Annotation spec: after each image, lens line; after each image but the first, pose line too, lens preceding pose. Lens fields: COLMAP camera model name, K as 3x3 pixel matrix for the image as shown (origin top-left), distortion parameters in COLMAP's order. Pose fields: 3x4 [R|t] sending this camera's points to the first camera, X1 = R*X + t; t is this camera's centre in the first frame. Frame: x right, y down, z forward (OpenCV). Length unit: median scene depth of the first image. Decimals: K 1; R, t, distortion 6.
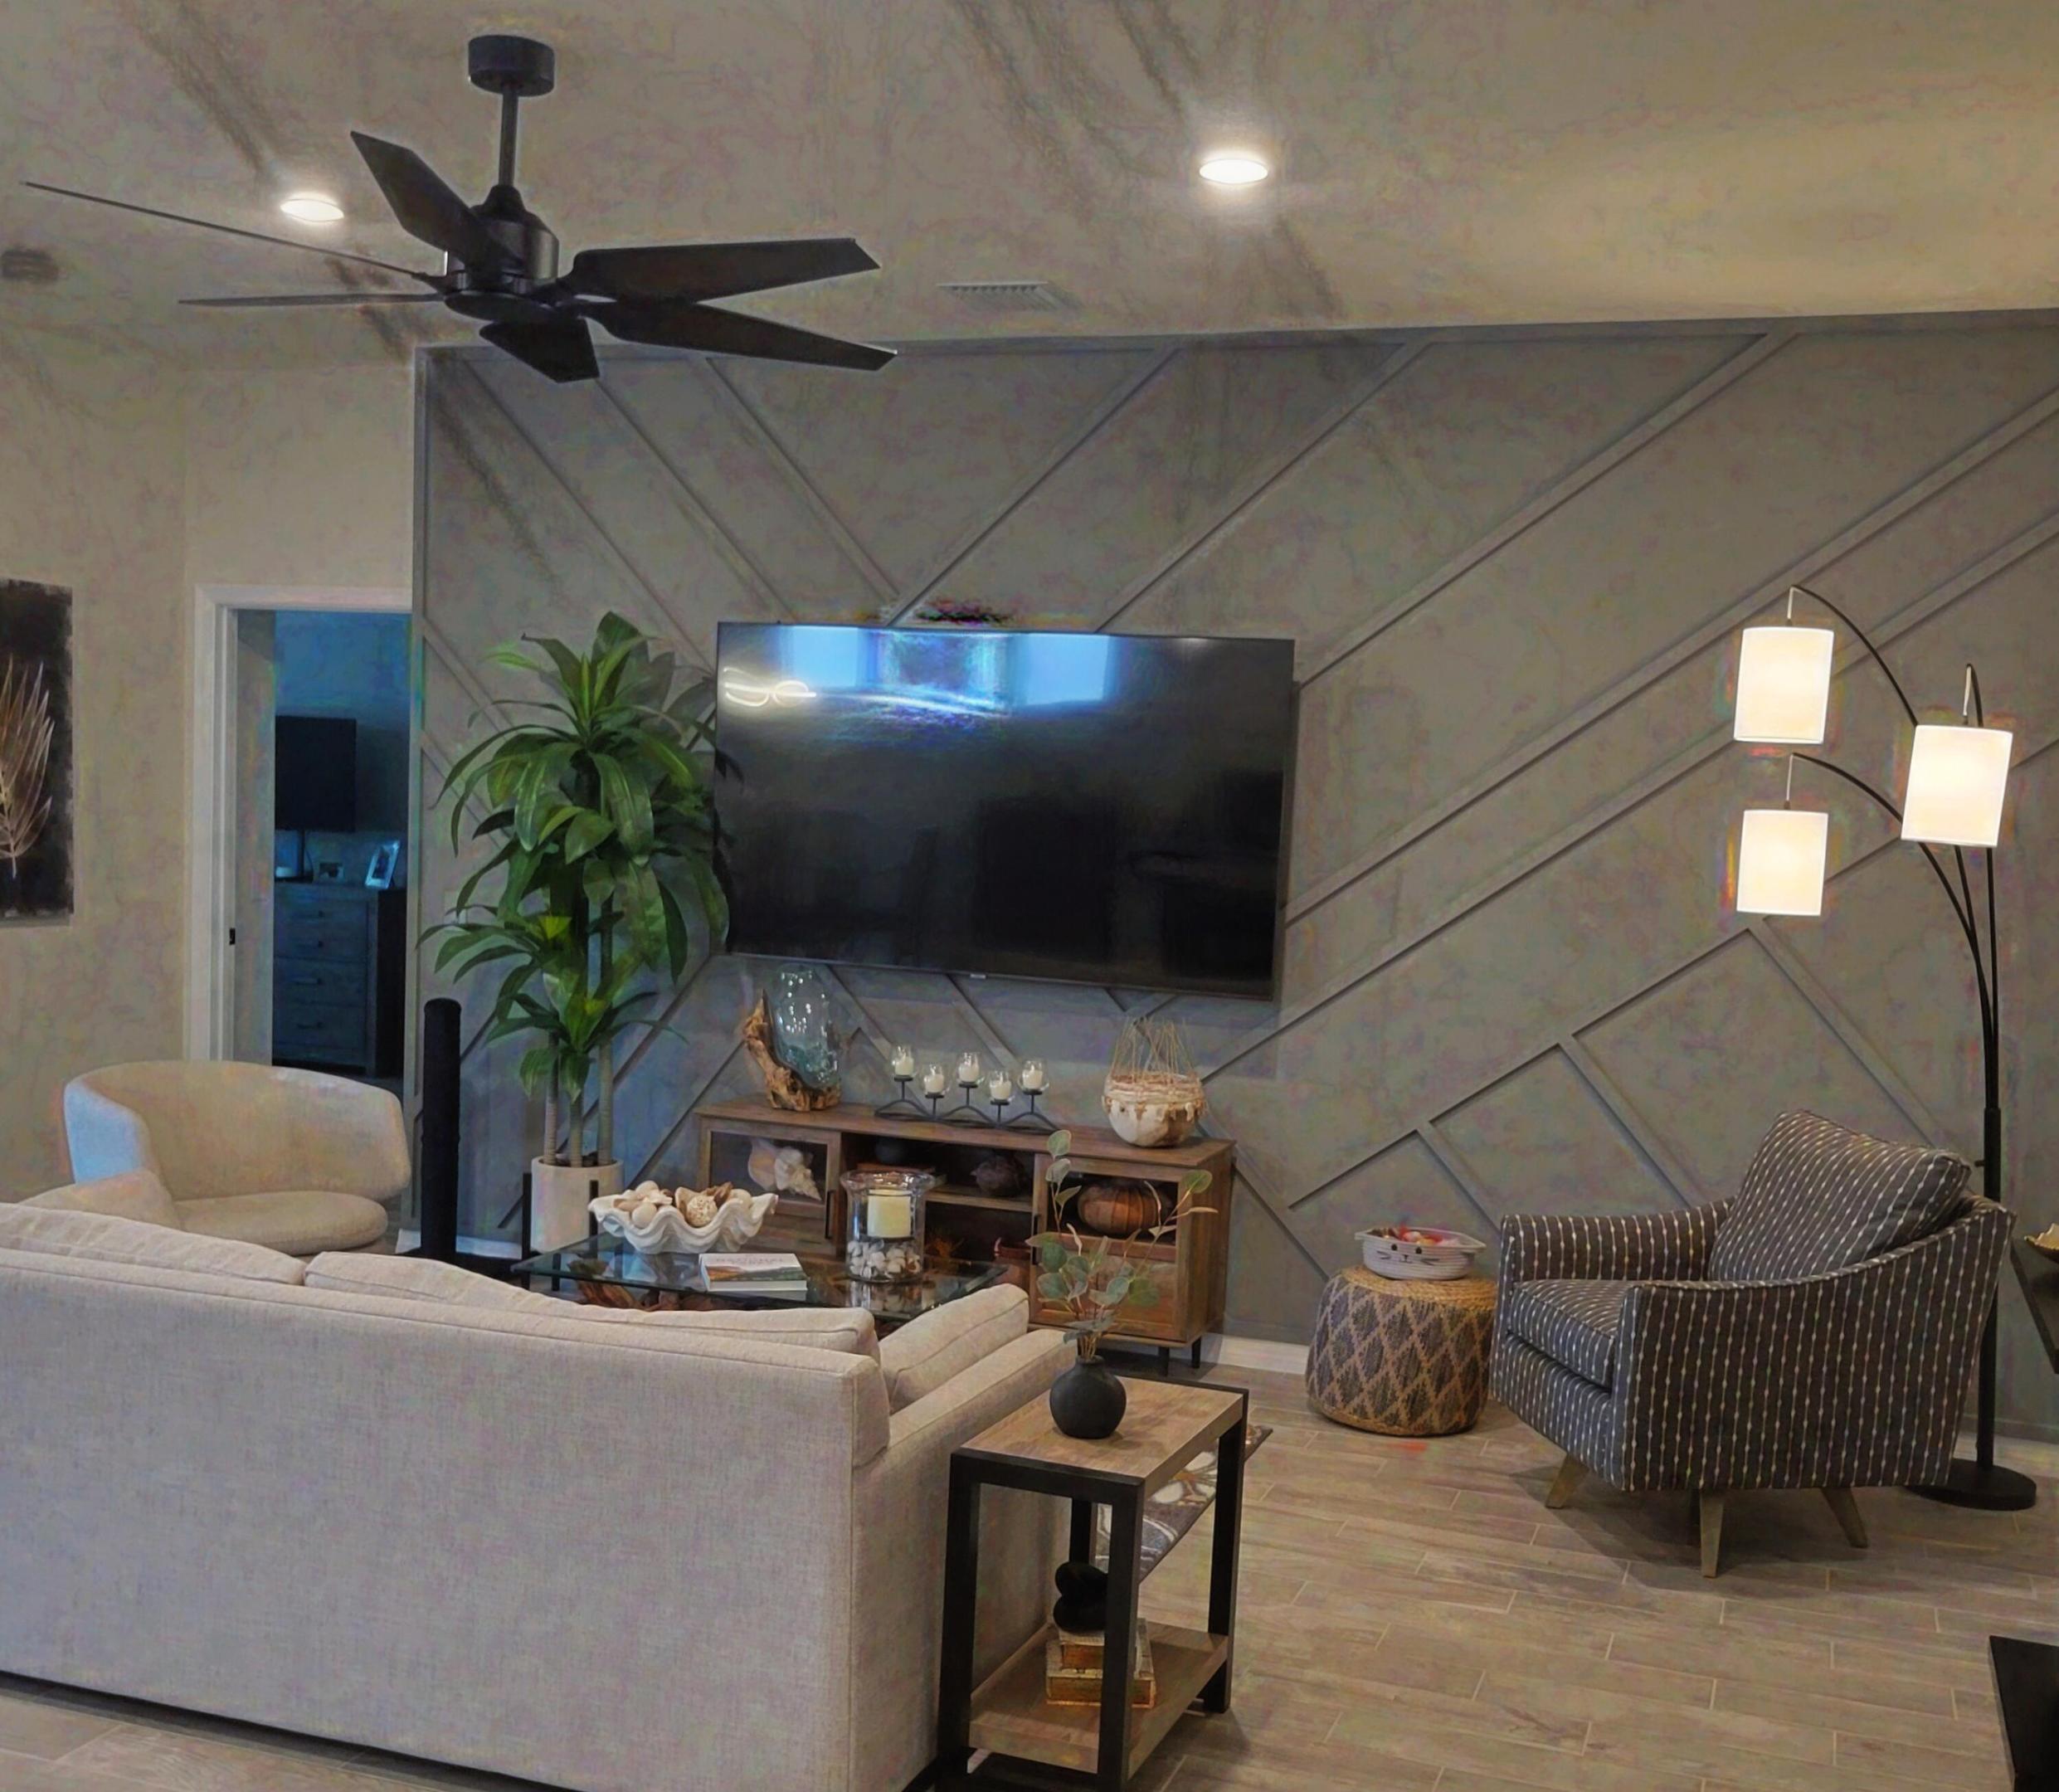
lens RADIAL K [[2229.4, 0, 1015.6], [0, 2229.4, 1034.0], [0, 0, 1]] dist [0.024082, 0.000000]
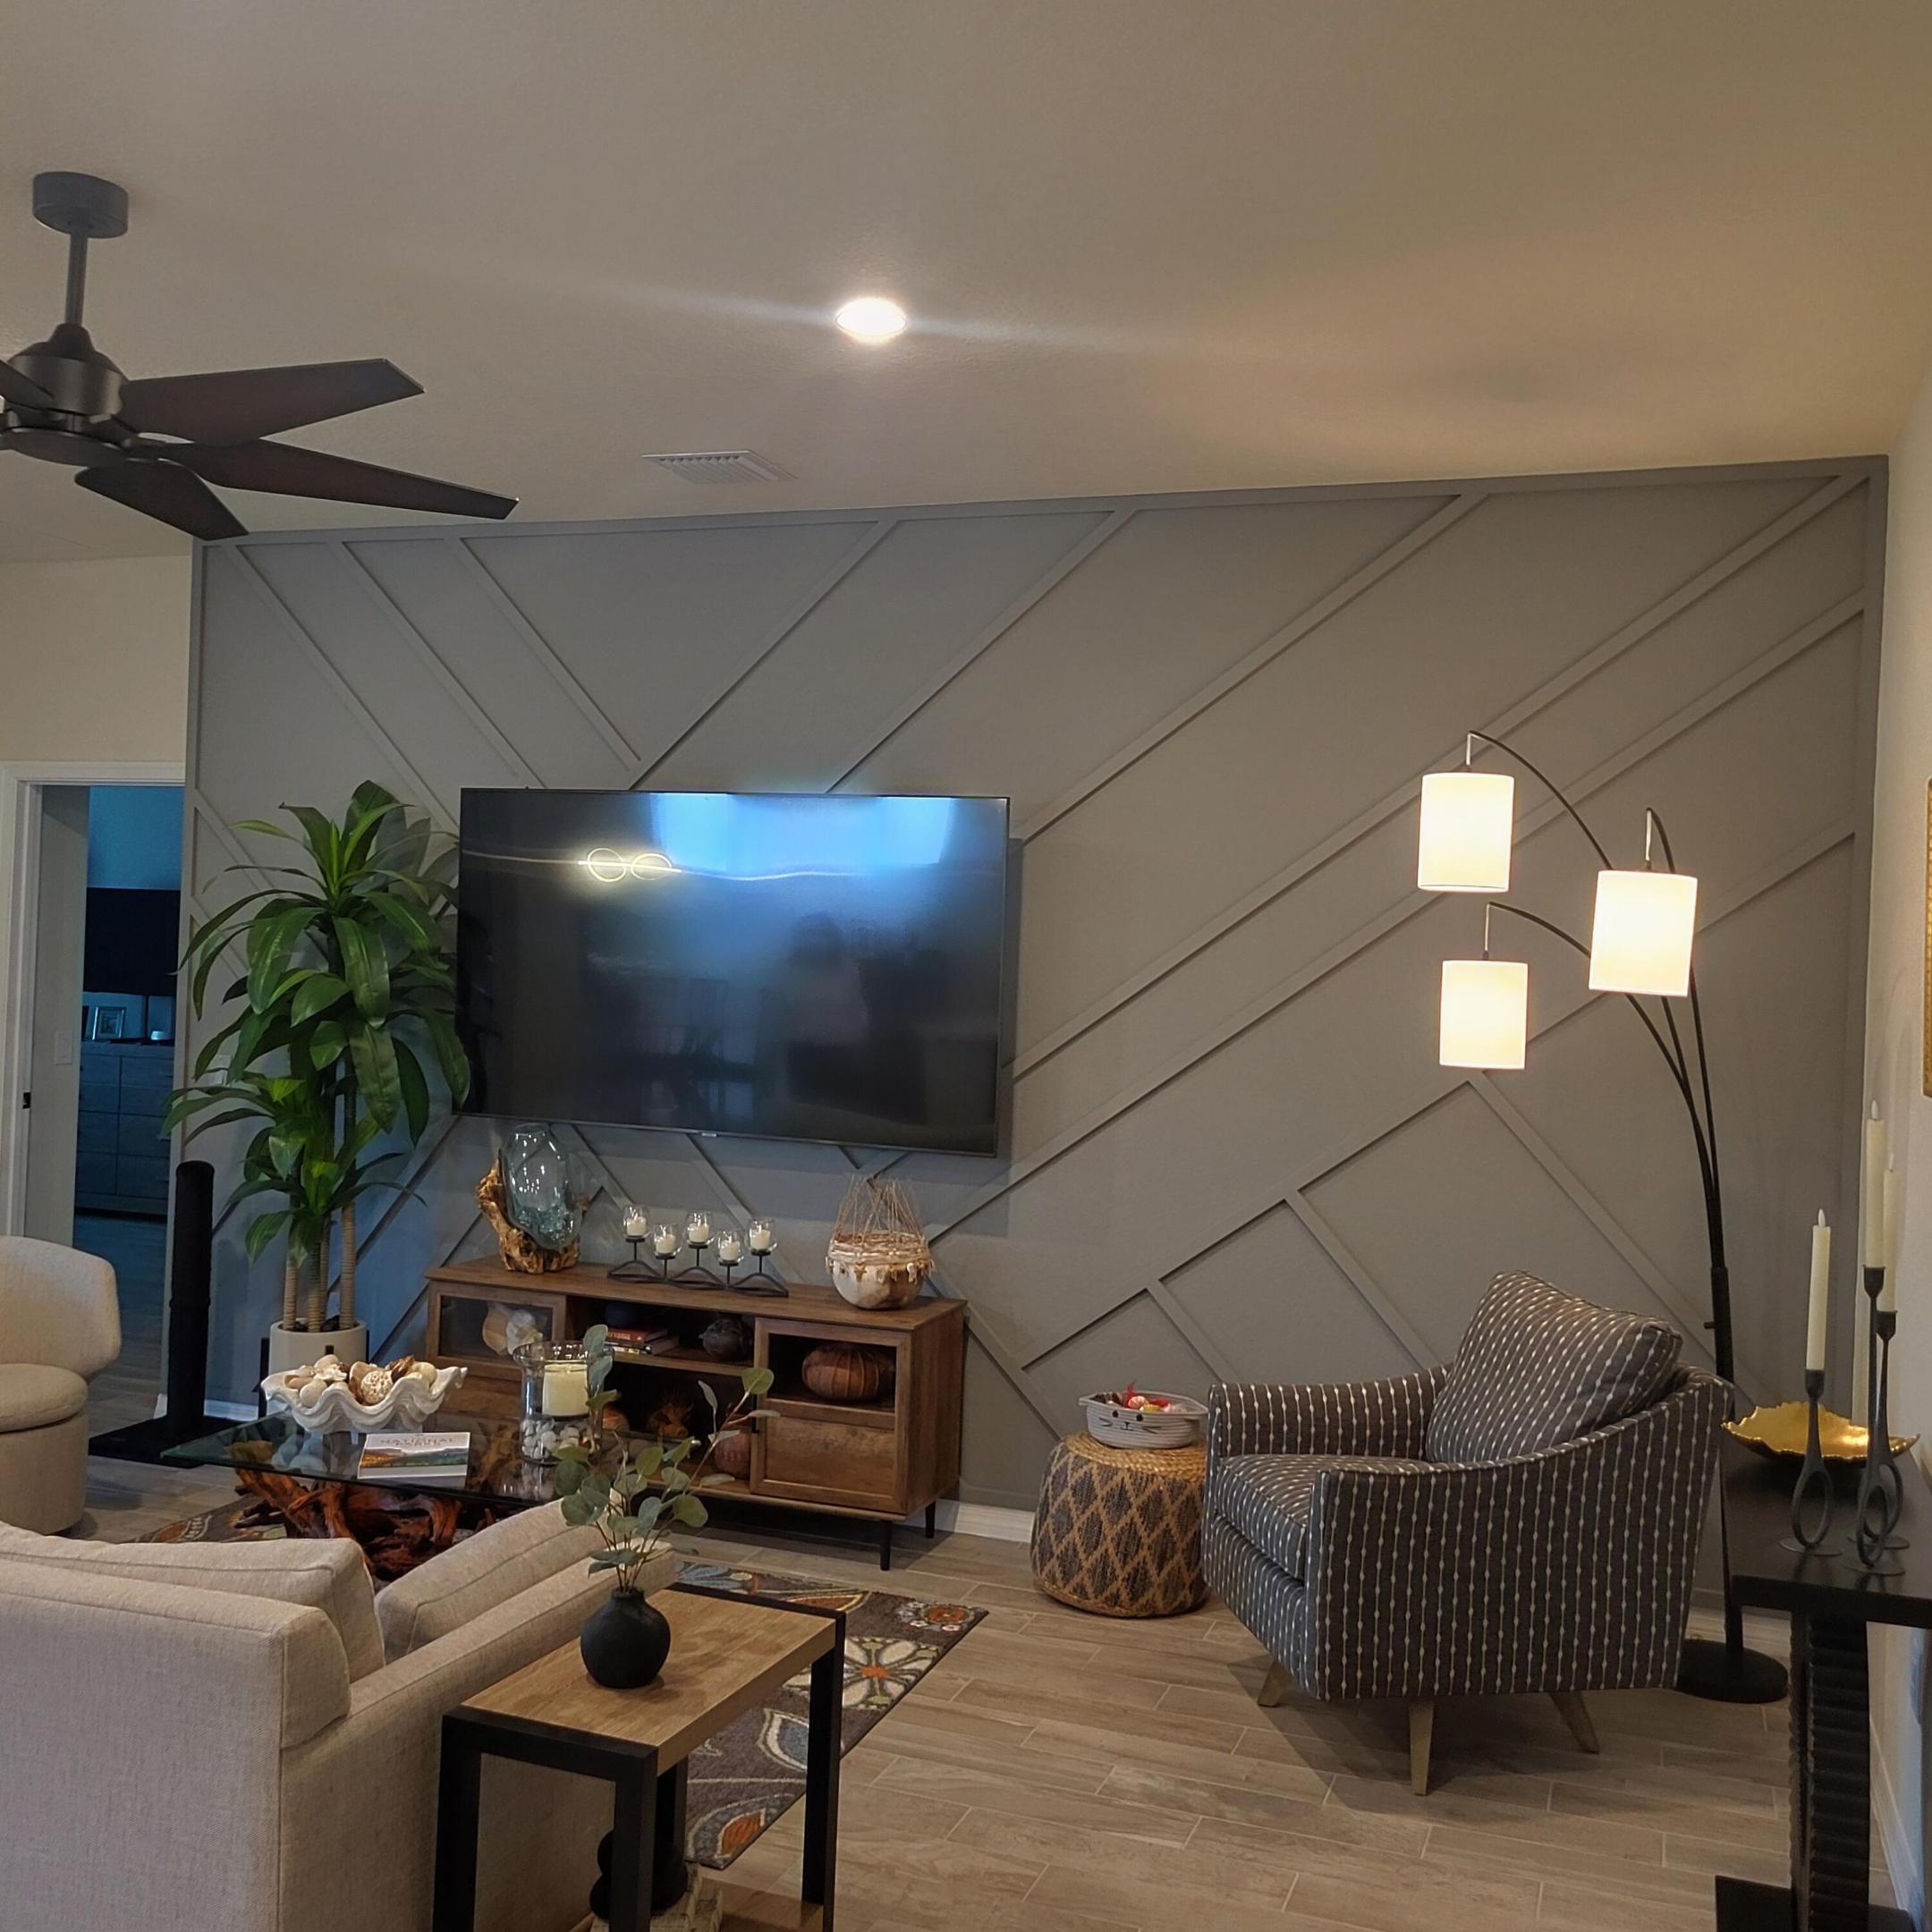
lens RADIAL K [[1928.8, 0, 967.0], [0, 1928.8, 955.8], [0, 0, 1]] dist [0.028512, 0.000000]
pose [[0.999923, -0.009888, -0.007551, 0.122540], [0.009014, 0.994095, -0.108134, -0.012820], [0.008575, 0.108058, 0.994108, 0.156982]]
